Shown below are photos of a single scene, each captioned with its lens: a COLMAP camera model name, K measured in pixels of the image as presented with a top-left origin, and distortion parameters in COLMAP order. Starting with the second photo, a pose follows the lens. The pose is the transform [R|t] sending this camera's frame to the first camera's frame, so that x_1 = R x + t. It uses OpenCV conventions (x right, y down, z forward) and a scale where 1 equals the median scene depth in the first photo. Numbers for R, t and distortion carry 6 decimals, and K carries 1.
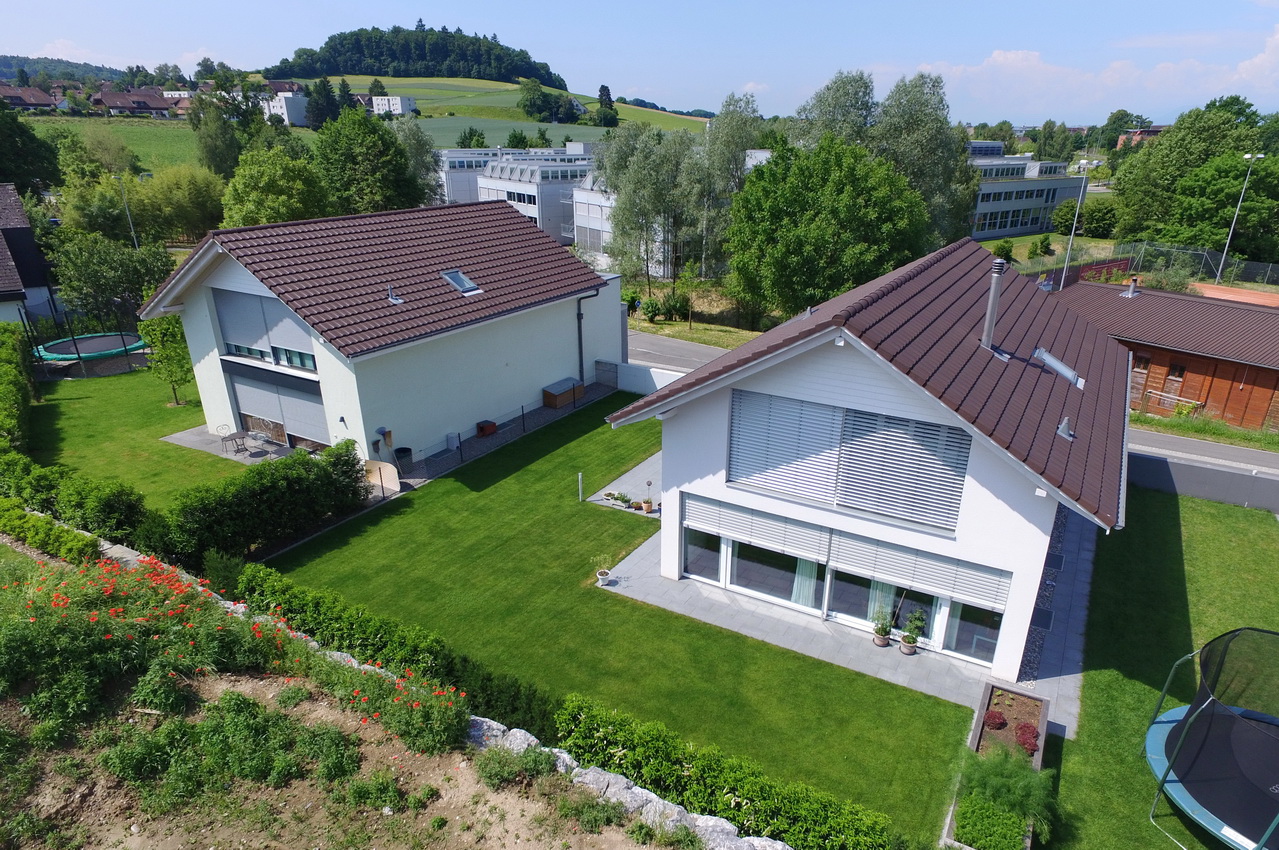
lens RADIAL K [[802.4, 0, 674.2], [0, 802.4, 426.5], [0, 0, 1]] dist [-0.008275, 0.009669]
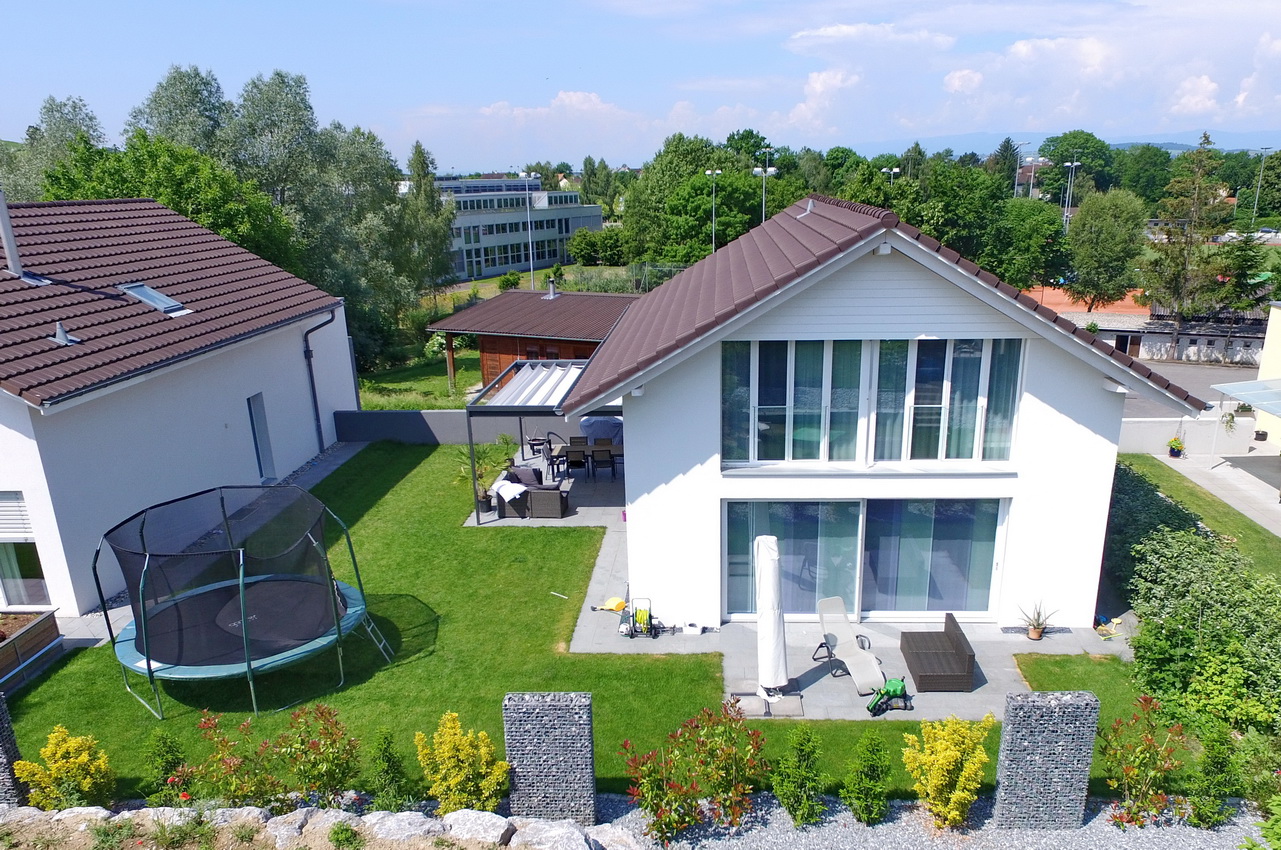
lens RADIAL K [[949.7, 0, 683.1], [0, 949.7, 511.1], [0, 0, 1]] dist [0.000172, -0.005028]
pose [[0.891958, -0.173789, 0.417384, 0.469628], [0.182388, 0.983032, 0.019545, 0.234988], [-0.413698, 0.058692, 0.908520, -0.218381]]
